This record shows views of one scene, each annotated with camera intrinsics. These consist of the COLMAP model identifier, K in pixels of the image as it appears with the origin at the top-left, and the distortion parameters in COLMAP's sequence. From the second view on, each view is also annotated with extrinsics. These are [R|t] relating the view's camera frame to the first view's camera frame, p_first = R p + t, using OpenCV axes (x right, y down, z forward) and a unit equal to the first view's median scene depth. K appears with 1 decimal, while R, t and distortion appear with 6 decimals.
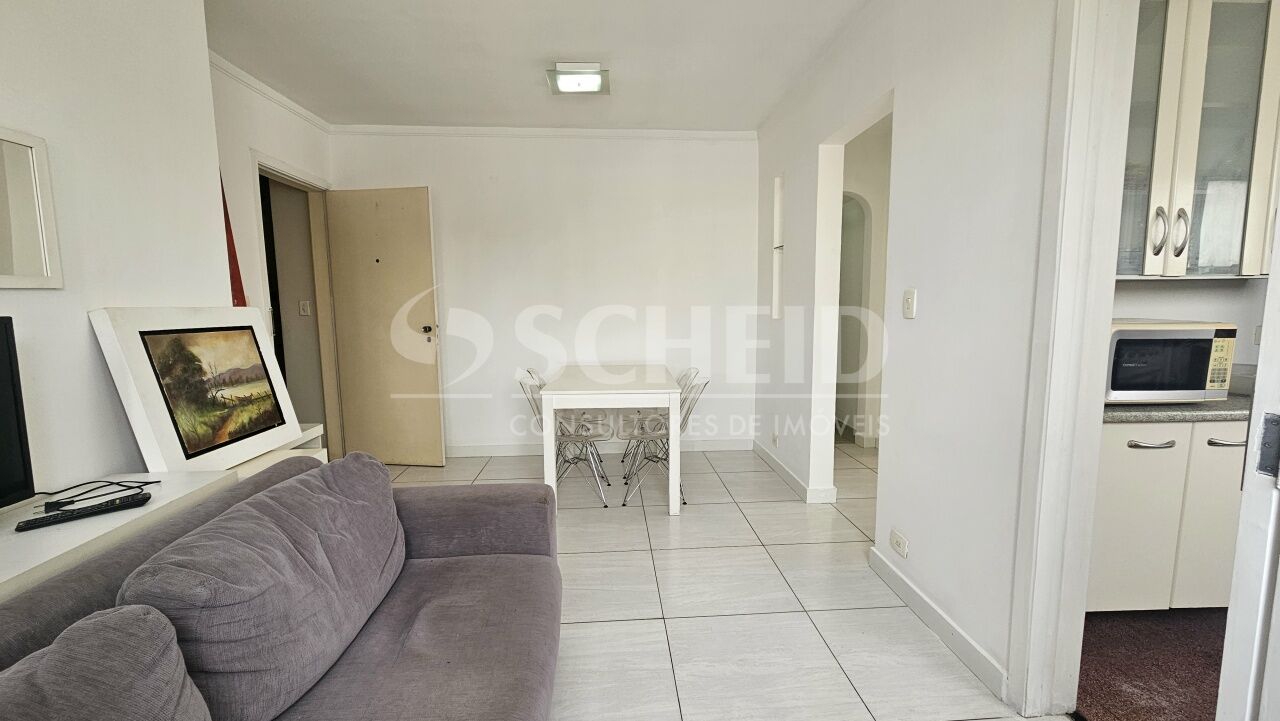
lens RADIAL K [[526.9, 0, 643.7], [0, 526.9, 354.7], [0, 0, 1]] dist [0.018632, -0.000280]
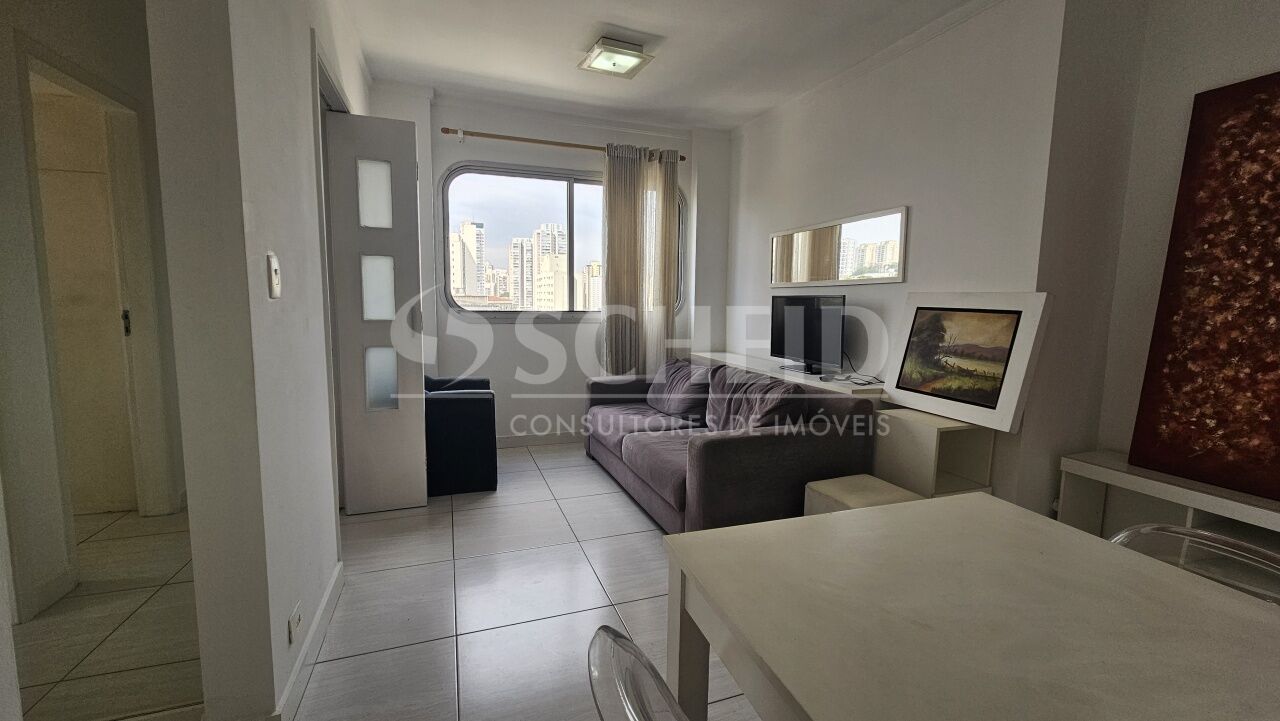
lens RADIAL K [[526.9, 0, 641.1], [0, 526.9, 357.2], [0, 0, 1]] dist [0.018632, -0.000280]
pose [[-0.959782, 0.021986, -0.279884, 0.272073], [-0.039148, 0.976708, 0.210973, -0.170477], [0.278004, 0.213445, -0.936566, 1.956853]]
